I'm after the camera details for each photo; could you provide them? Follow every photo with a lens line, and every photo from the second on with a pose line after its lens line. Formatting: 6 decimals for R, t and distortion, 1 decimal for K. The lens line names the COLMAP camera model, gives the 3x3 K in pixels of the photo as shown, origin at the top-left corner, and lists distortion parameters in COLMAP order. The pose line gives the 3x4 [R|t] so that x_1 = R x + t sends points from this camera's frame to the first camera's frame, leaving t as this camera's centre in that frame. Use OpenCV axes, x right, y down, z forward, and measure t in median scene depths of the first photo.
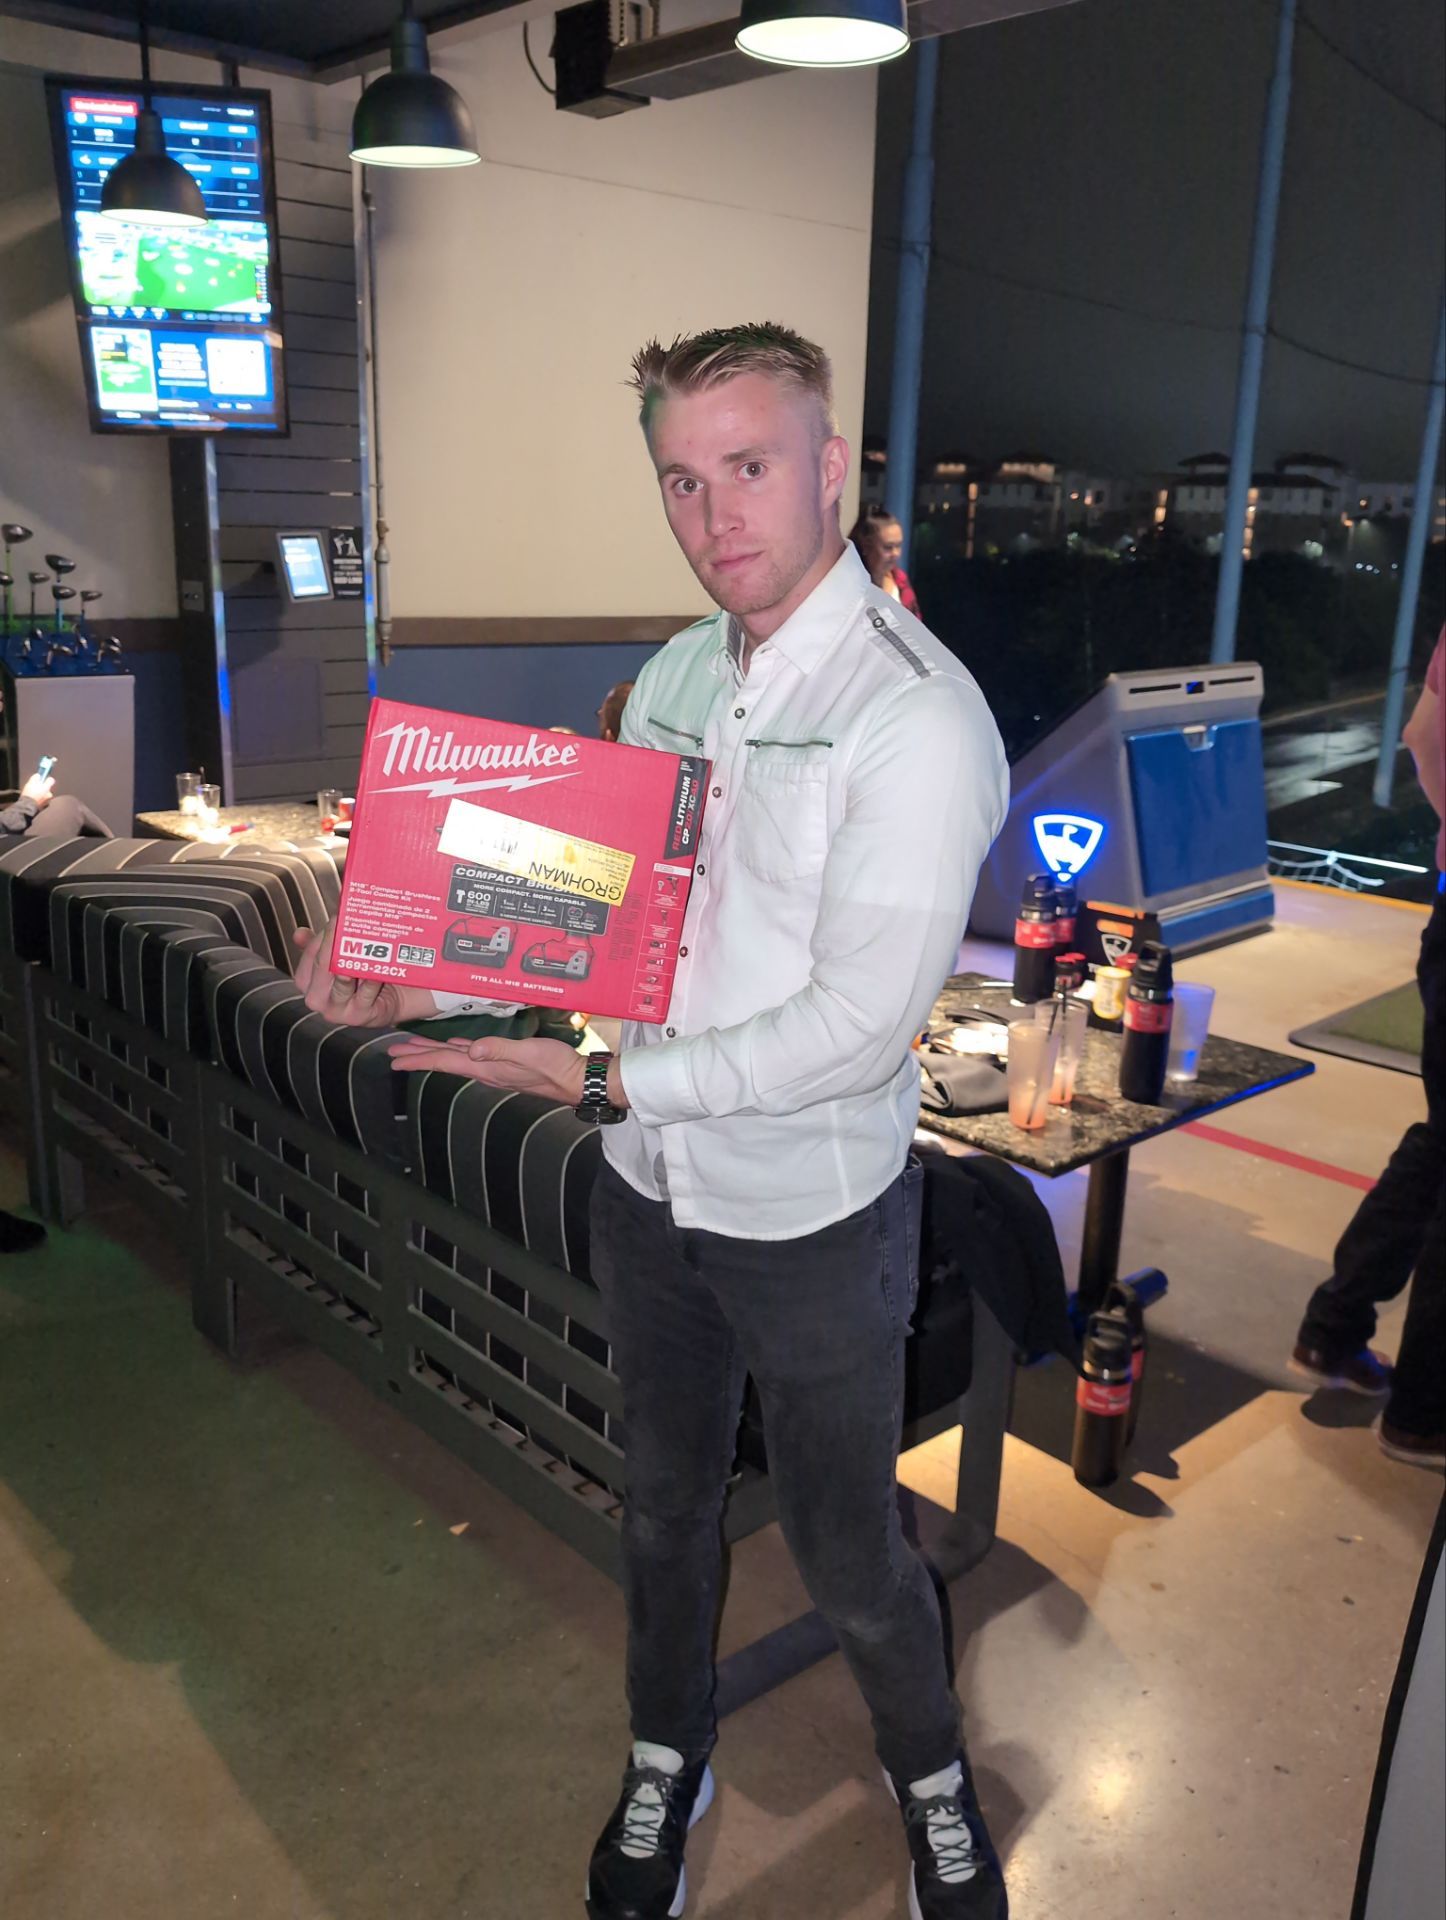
lens RADIAL K [[1609.6, 0, 729.8], [0, 1609.6, 947.5], [0, 0, 1]] dist [0.010936, -0.019278]
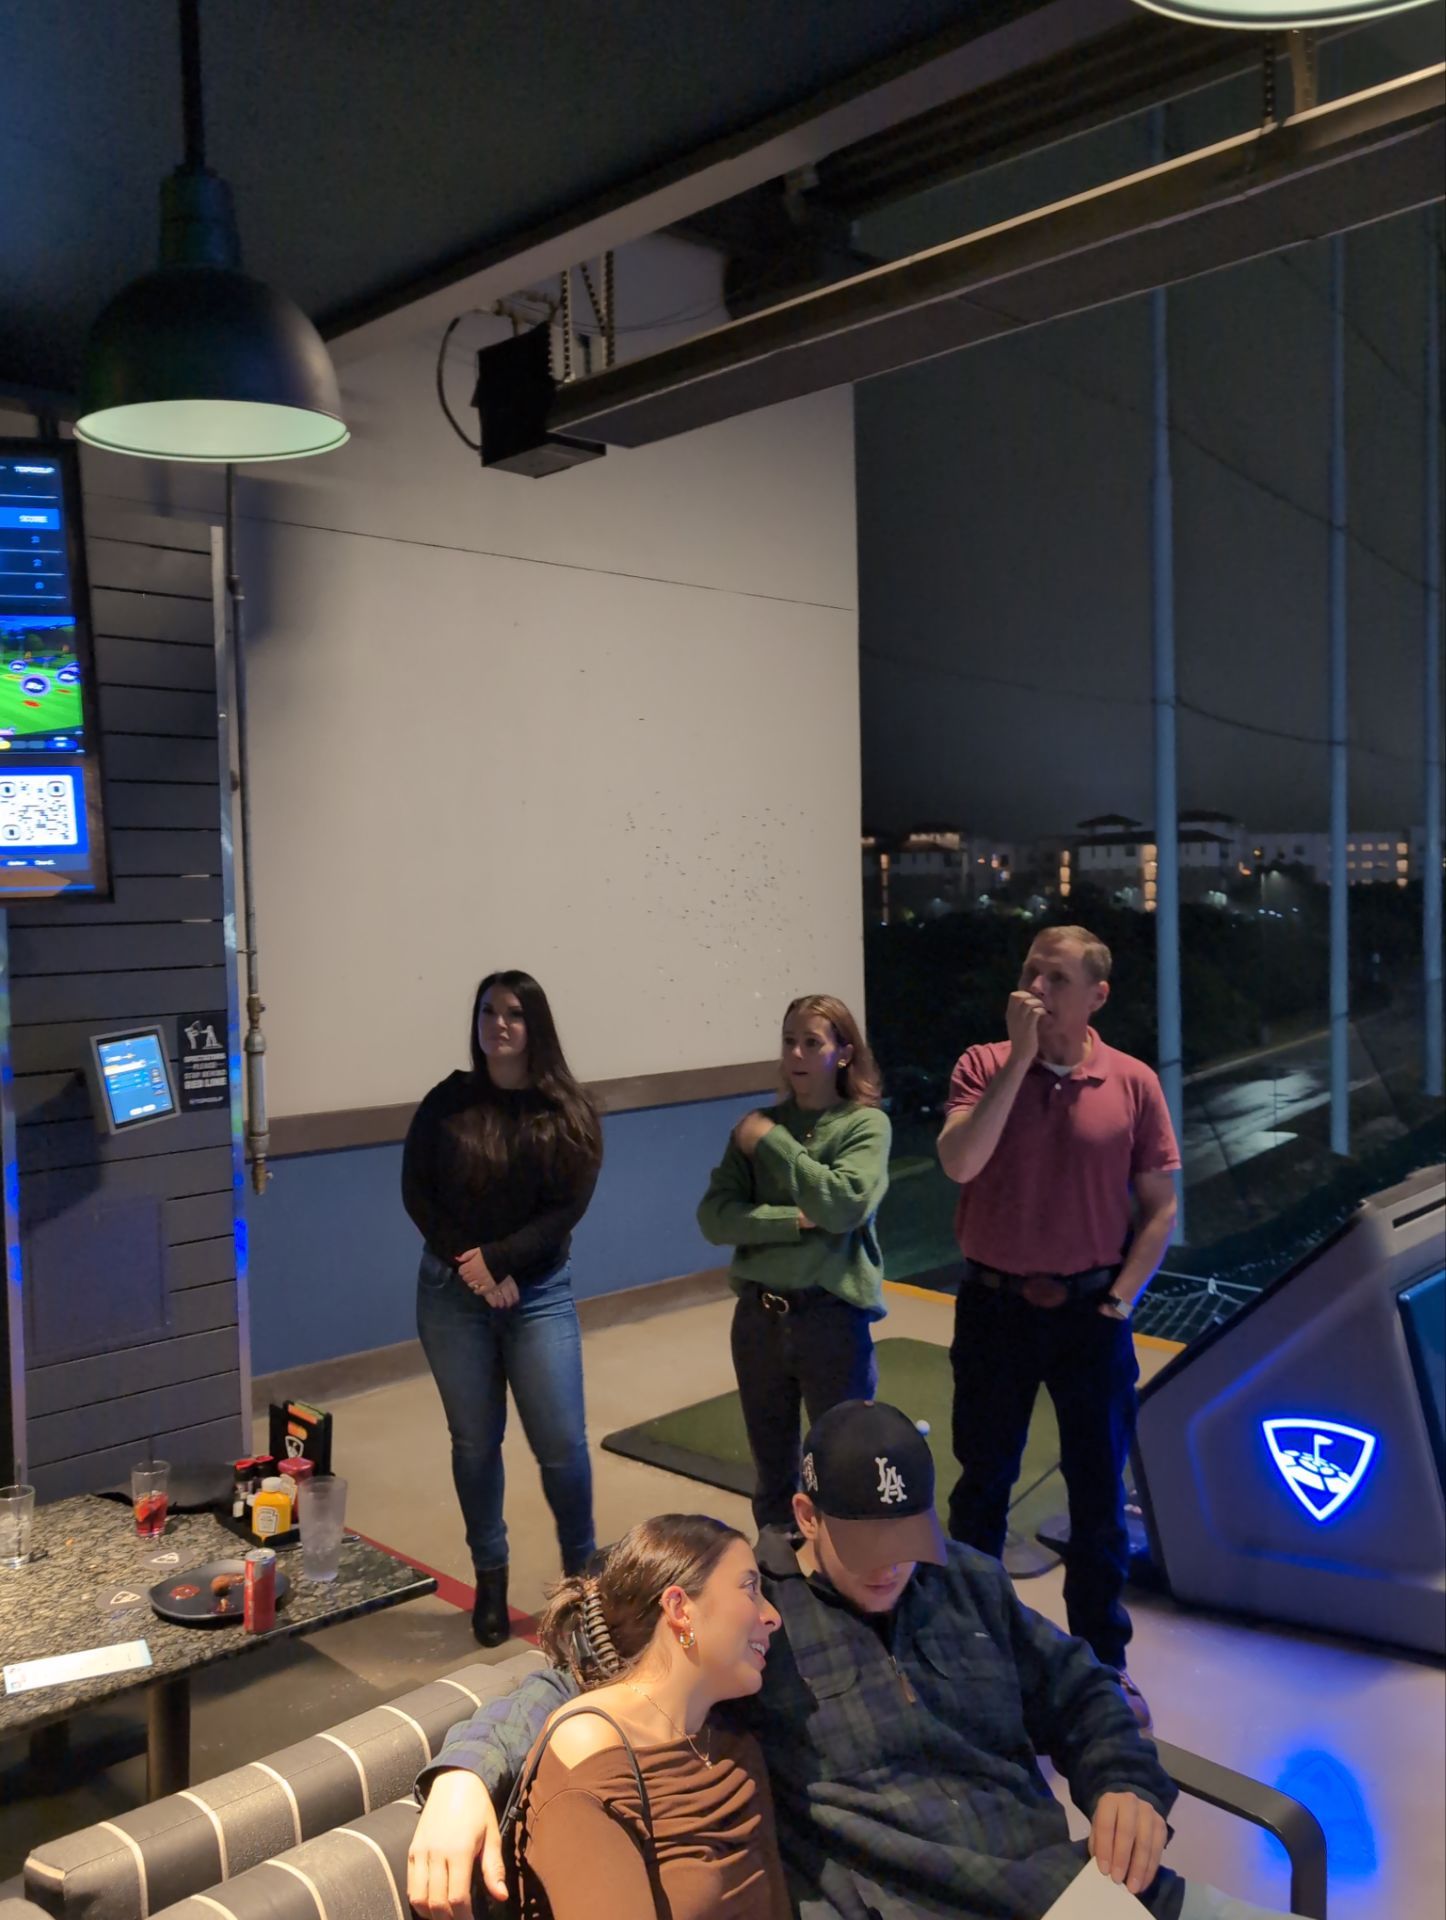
lens RADIAL K [[1609.6, 0, 726.2], [0, 1609.6, 950.2], [0, 0, 1]] dist [0.010936, -0.019278]
pose [[0.997679, -0.052031, 0.043928, -0.039883], [0.060567, 0.972878, -0.223249, -0.126202], [-0.031121, 0.225392, 0.973771, 0.321843]]
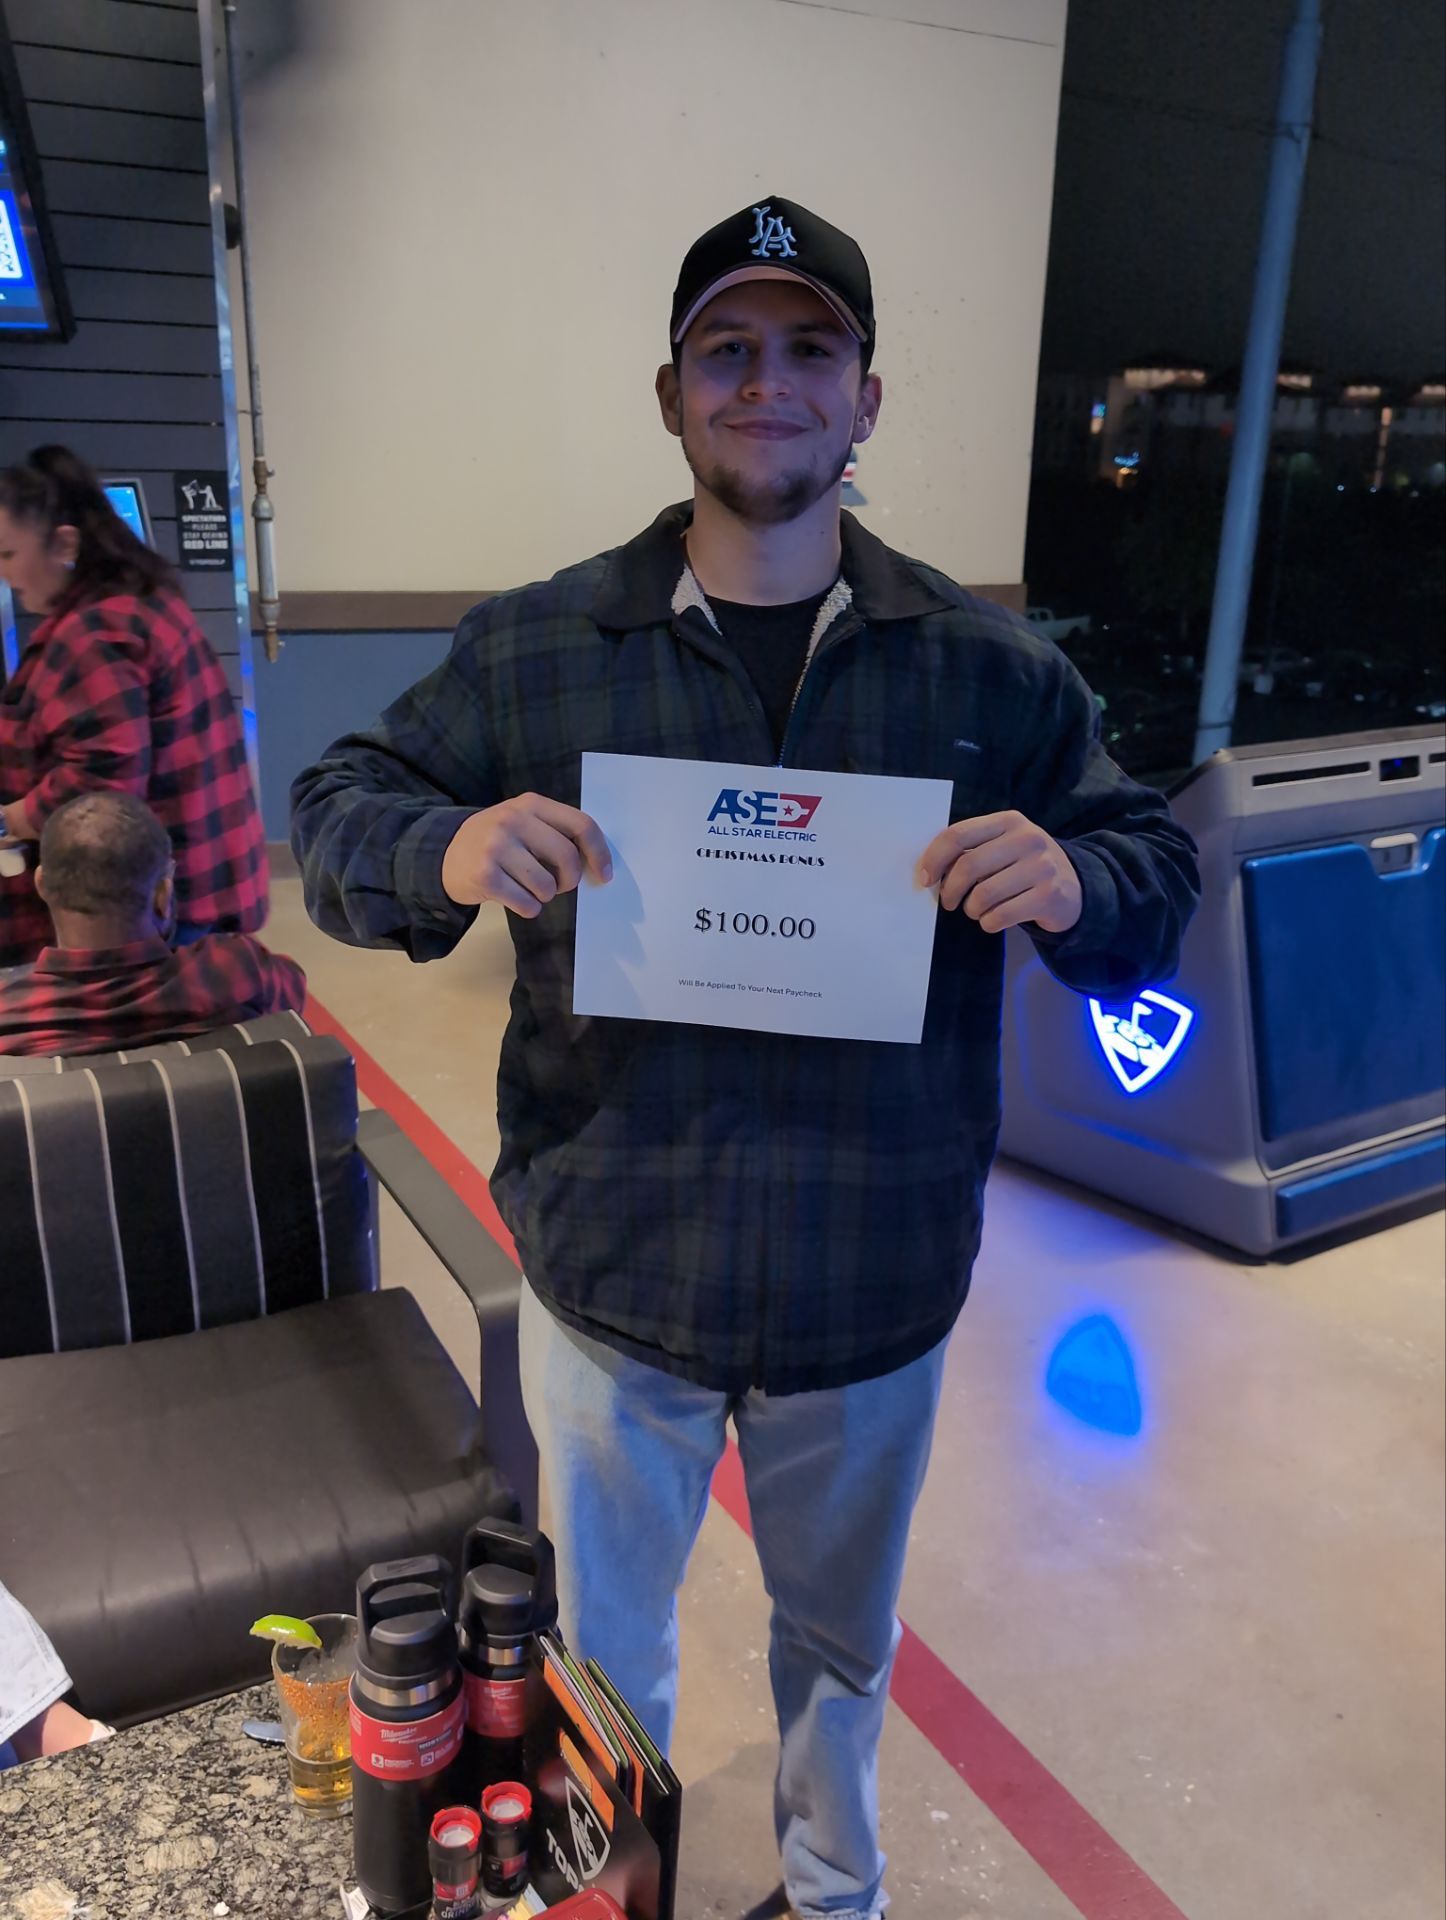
lens RADIAL K [[1609.6, 0, 714.2], [0, 1609.6, 958.1], [0, 0, 1]] dist [0.010936, -0.019278]
pose [[0.973034, 0.069417, -0.219966, 0.177208], [-0.059007, 0.996820, 0.053555, -0.106778], [0.222984, -0.039131, 0.974036, 0.380637]]
